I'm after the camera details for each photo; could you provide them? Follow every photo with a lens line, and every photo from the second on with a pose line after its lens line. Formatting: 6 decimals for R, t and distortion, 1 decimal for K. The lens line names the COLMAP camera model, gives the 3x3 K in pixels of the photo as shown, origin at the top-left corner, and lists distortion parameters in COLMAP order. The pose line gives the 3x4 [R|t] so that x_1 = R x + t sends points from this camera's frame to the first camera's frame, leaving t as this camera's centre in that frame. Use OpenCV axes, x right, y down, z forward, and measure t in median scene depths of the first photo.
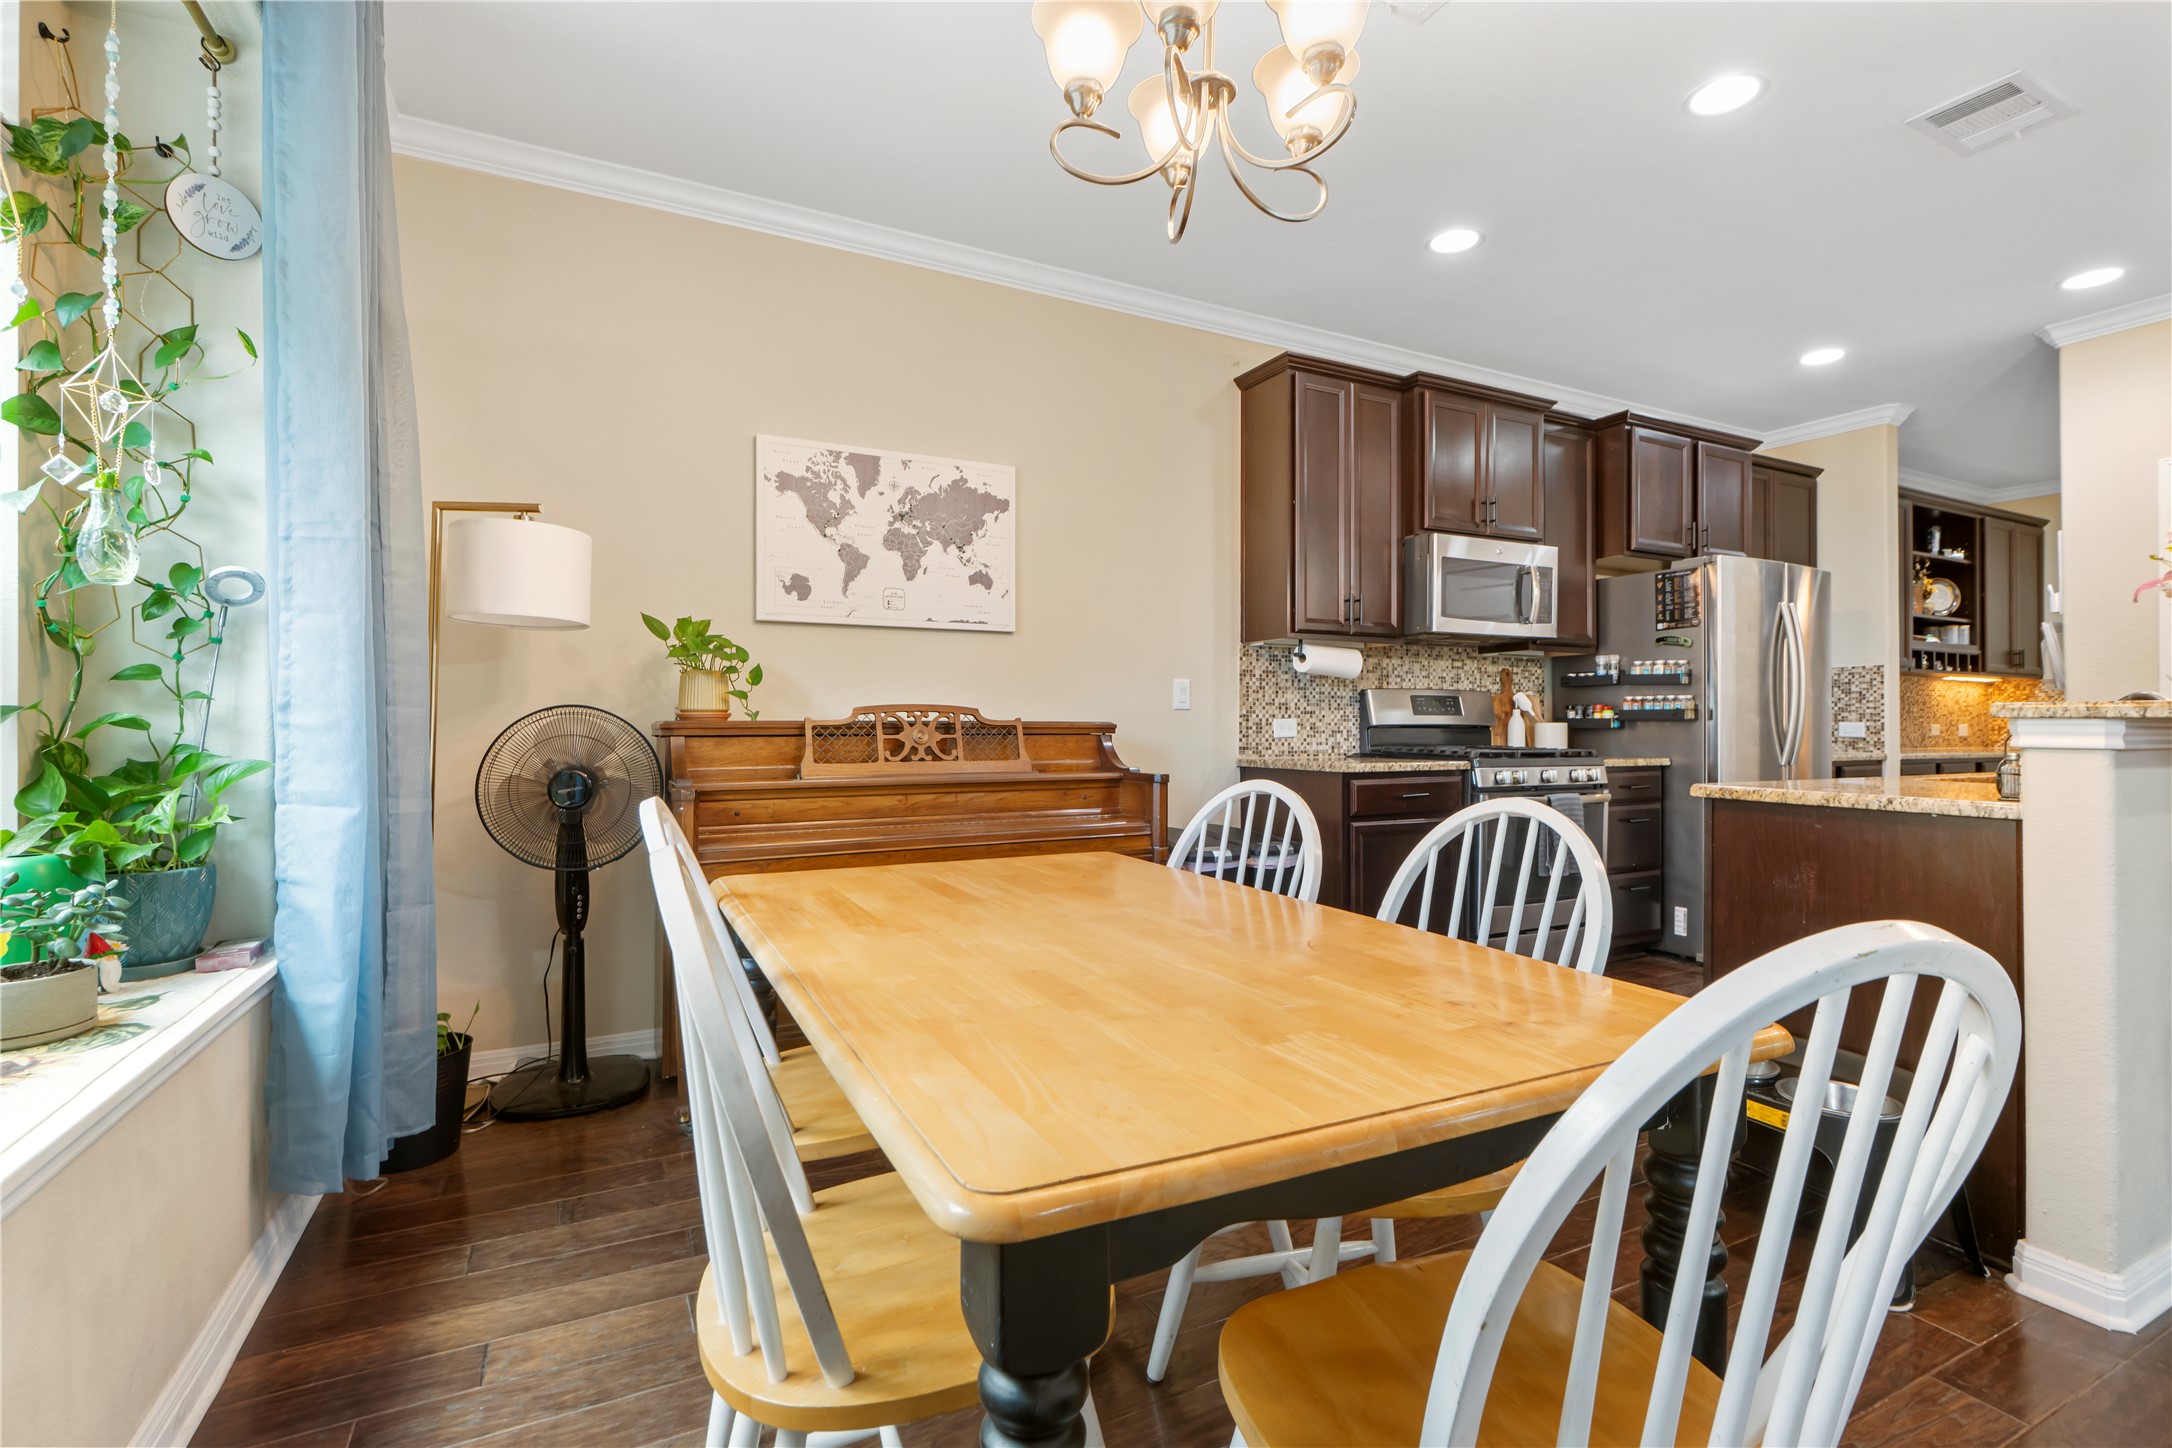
lens RADIAL K [[1007.0, 0, 1070.3], [0, 1007.0, 715.6], [0, 0, 1]] dist [0.001048, -0.003020]
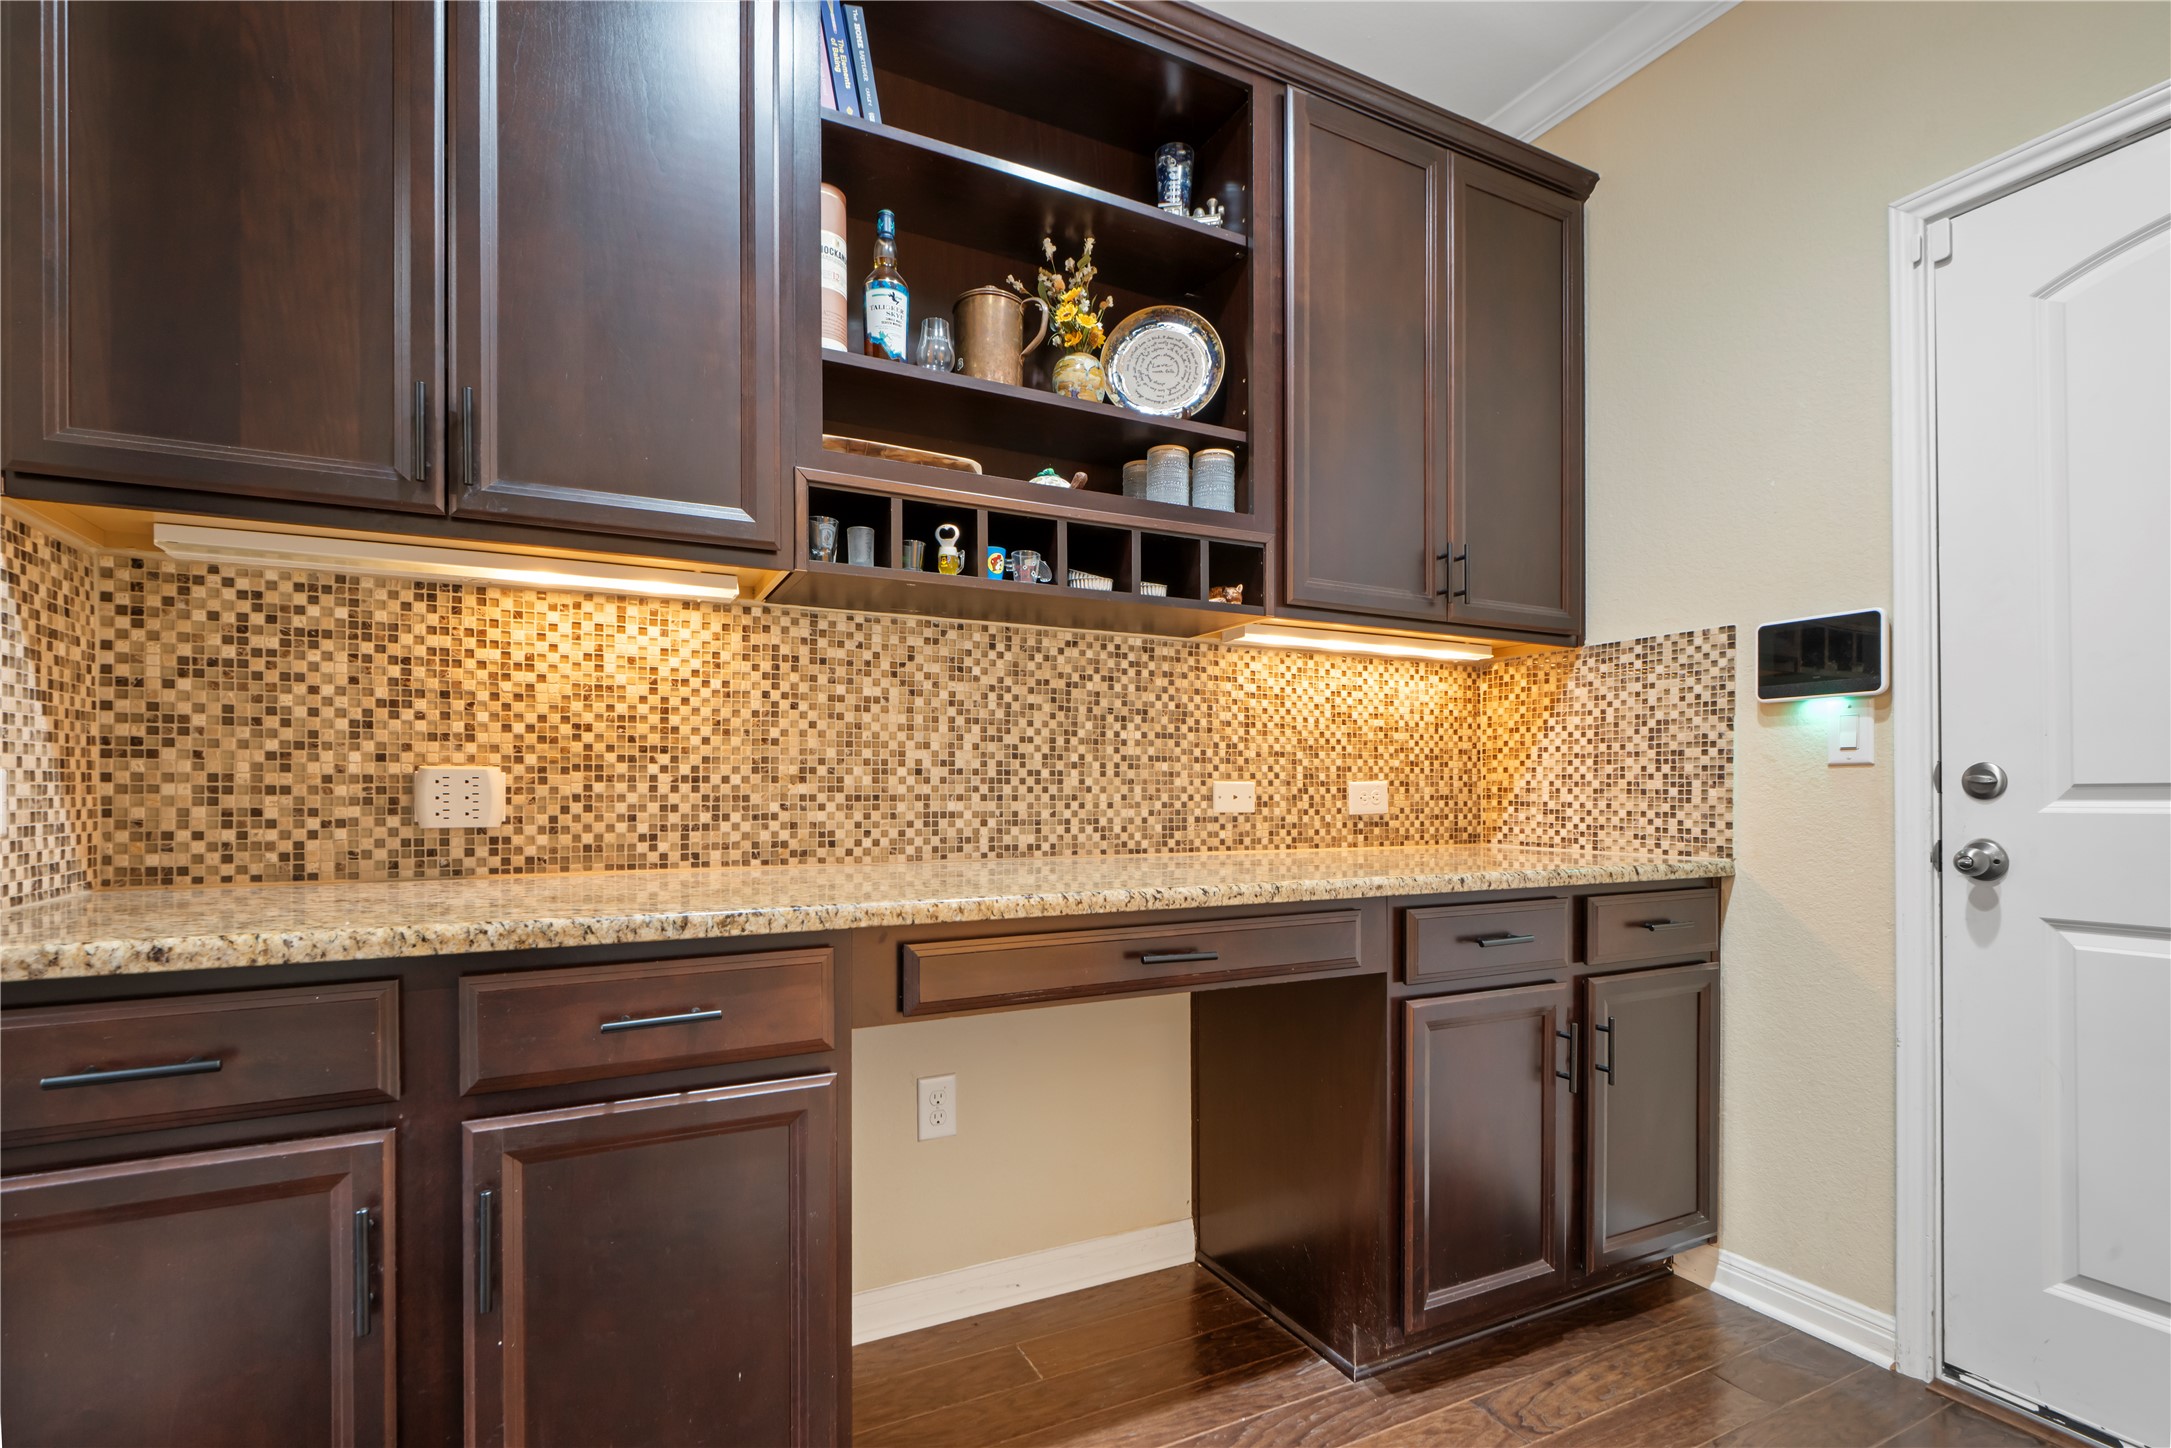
lens RADIAL K [[1006.6, 0, 1098.0], [0, 1006.6, 787.5], [0, 0, 1]] dist [0.001048, -0.003020]
pose [[0.999713, -0.007820, -0.022655, 1.588343], [0.007906, 0.999962, 0.003699, 0.017430], [0.022625, -0.003877, 0.999737, 1.296166]]
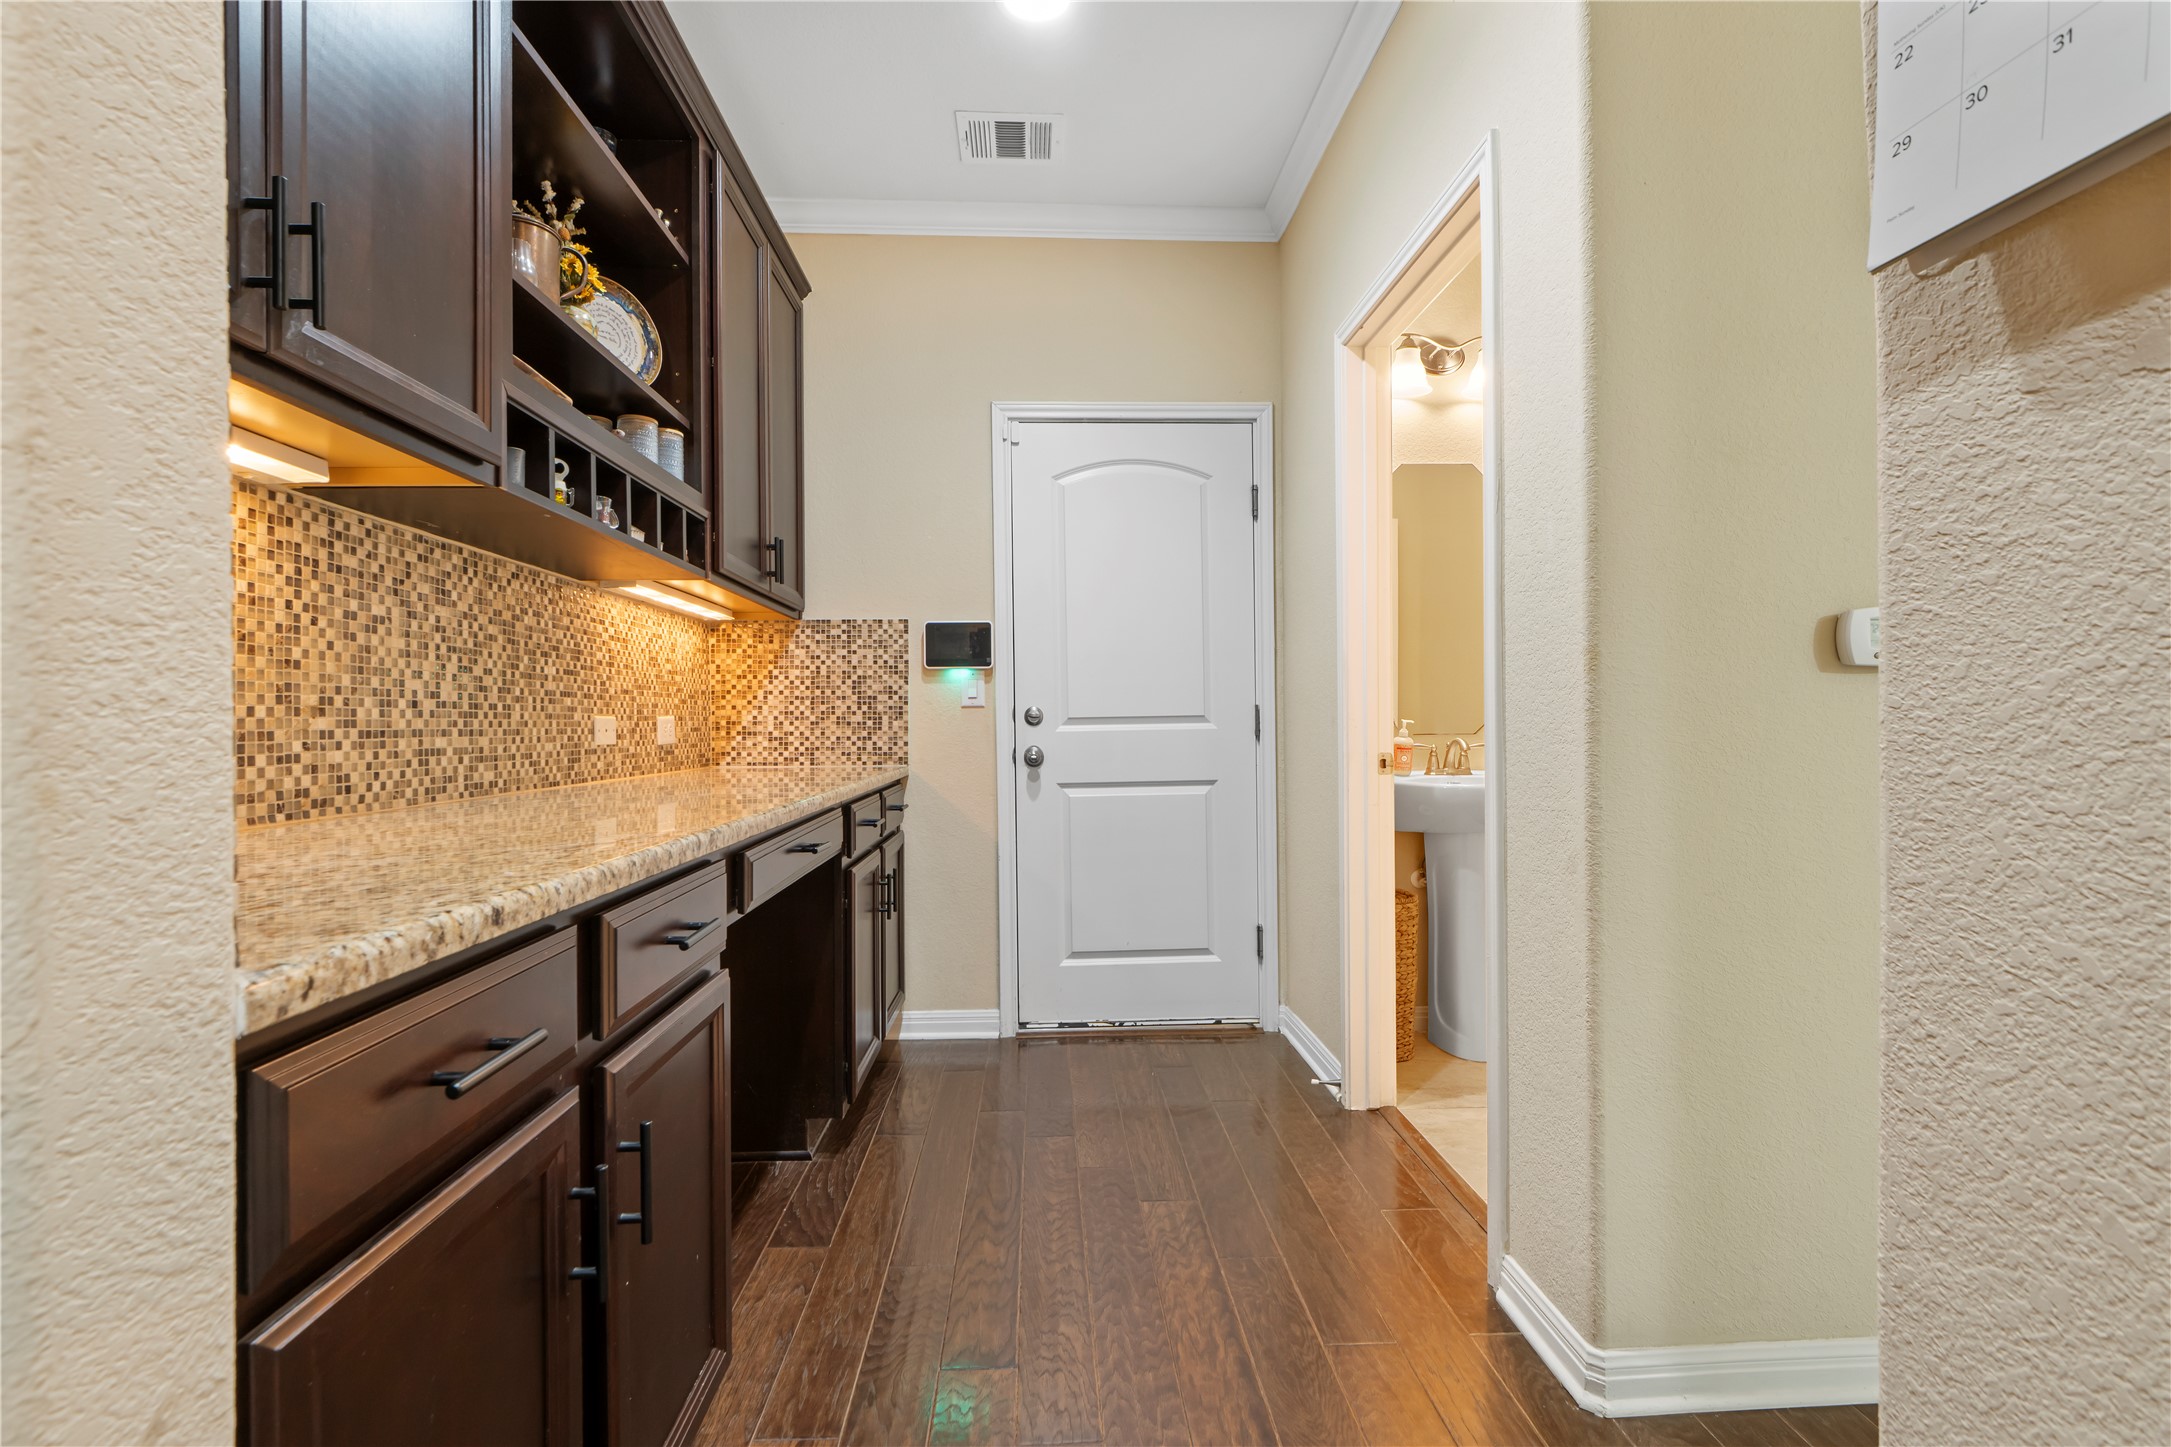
lens RADIAL K [[1006.6, 0, 1073.7], [0, 1006.6, 708.6], [0, 0, 1]] dist [0.001048, -0.003020]
pose [[0.429992, 0.000417, 0.902832, 1.175925], [0.006386, 0.999973, -0.003504, 0.016050], [-0.902810, 0.007272, 0.429978, 1.345455]]
